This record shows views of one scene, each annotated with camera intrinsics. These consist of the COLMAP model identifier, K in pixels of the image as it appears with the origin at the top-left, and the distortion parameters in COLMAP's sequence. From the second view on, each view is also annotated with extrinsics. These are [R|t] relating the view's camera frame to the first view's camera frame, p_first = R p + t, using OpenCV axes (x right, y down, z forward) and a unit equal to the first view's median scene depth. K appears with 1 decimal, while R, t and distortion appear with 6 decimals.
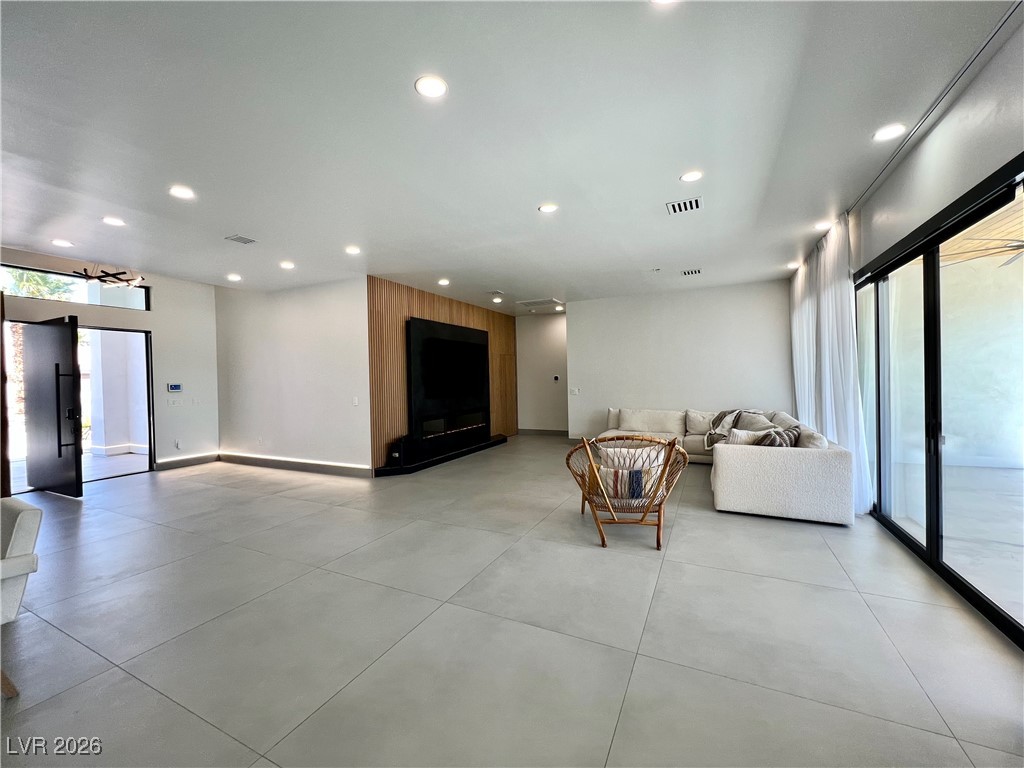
lens RADIAL K [[415.3, 0, 512.0], [0, 415.3, 384.0], [0, 0, 1]] dist [0.001449, -0.000006]
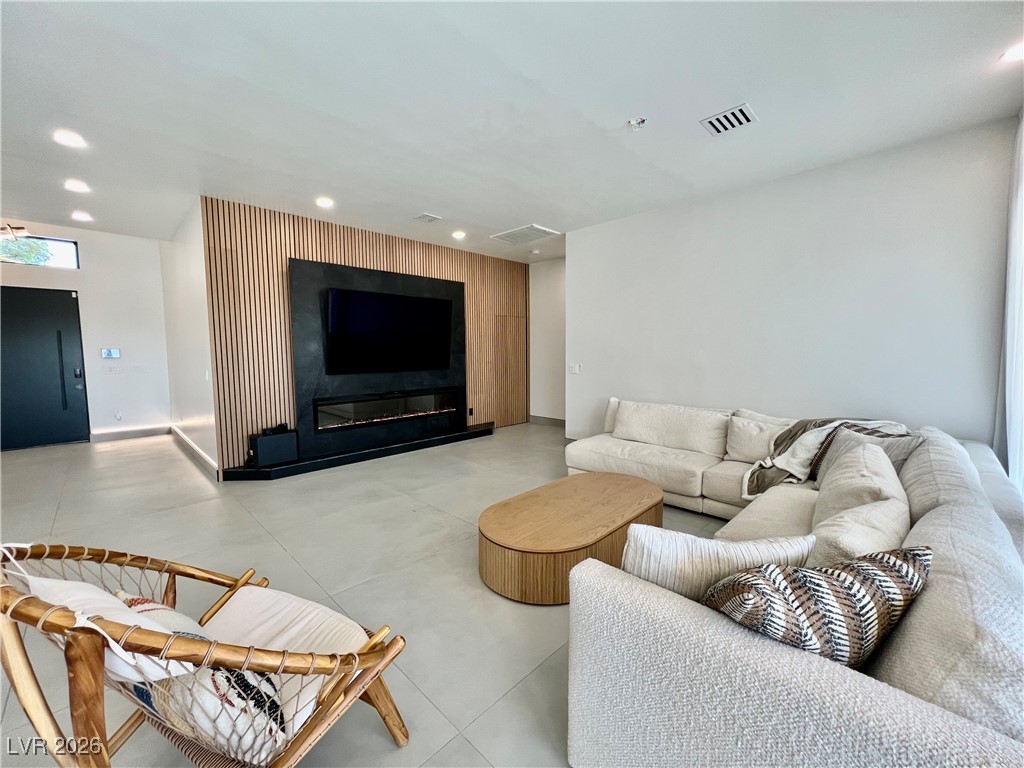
lens RADIAL K [[411.9, 0, 512.0], [0, 411.9, 384.0], [0, 0, 1]] dist [-0.001377, -0.000216]
pose [[0.948688, 0.039291, -0.313763, 0.323357], [-0.016697, 0.997090, 0.074376, -0.006267], [0.315773, -0.065321, 0.946584, 0.426309]]
